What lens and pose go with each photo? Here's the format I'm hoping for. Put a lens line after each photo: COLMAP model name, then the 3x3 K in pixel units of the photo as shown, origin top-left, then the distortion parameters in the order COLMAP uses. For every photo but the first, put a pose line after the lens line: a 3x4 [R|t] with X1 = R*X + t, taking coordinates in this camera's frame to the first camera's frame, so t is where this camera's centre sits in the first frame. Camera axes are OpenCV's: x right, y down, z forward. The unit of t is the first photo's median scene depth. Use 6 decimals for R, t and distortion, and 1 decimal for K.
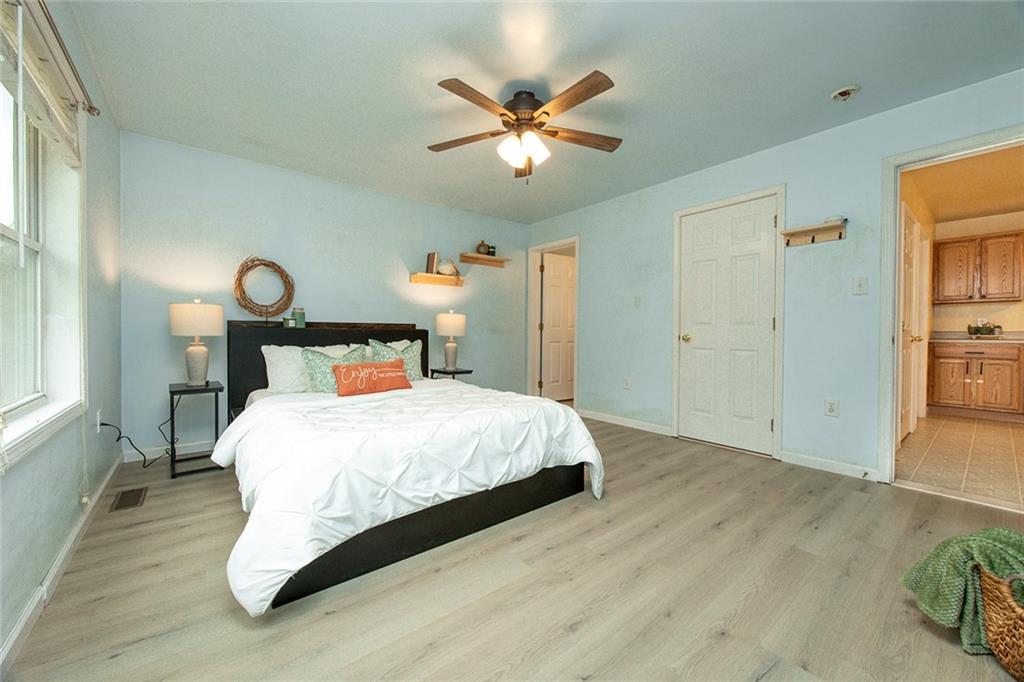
lens RADIAL K [[393.7, 0, 511.7], [0, 393.7, 336.7], [0, 0, 1]] dist [-0.008391, -0.000012]
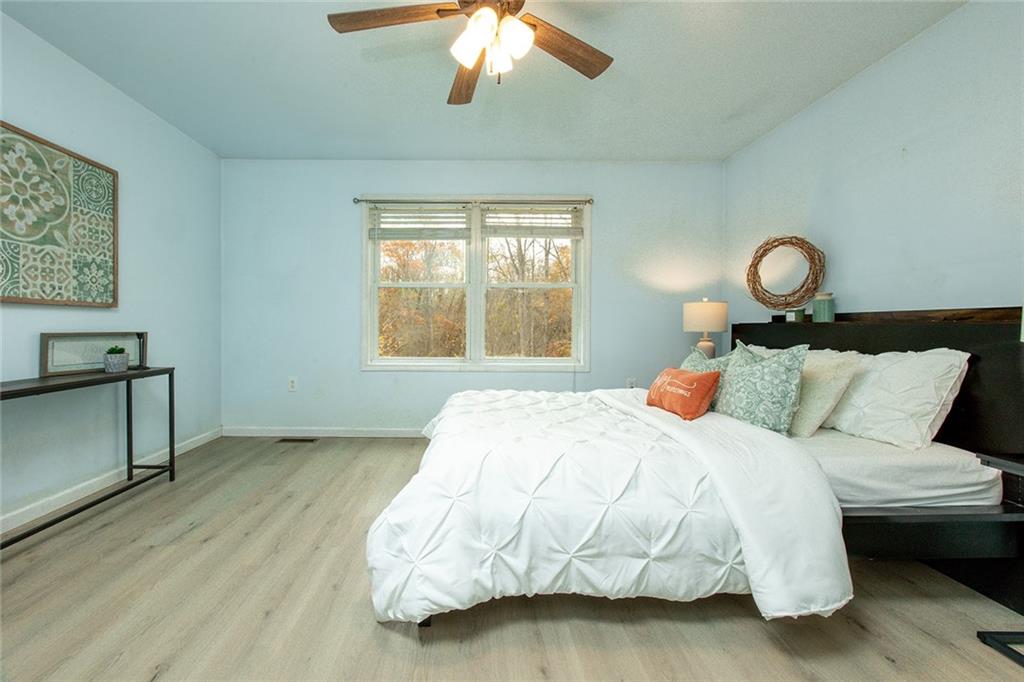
lens RADIAL K [[426.1, 0, 468.0], [0, 426.1, 322.7], [0, 0, 1]] dist [-0.000530, 0.000039]
pose [[-0.637033, -0.012394, -0.770737, 0.456610], [-0.013311, 0.999899, -0.005076, -0.011001], [0.770722, 0.007026, -0.637133, 1.089806]]
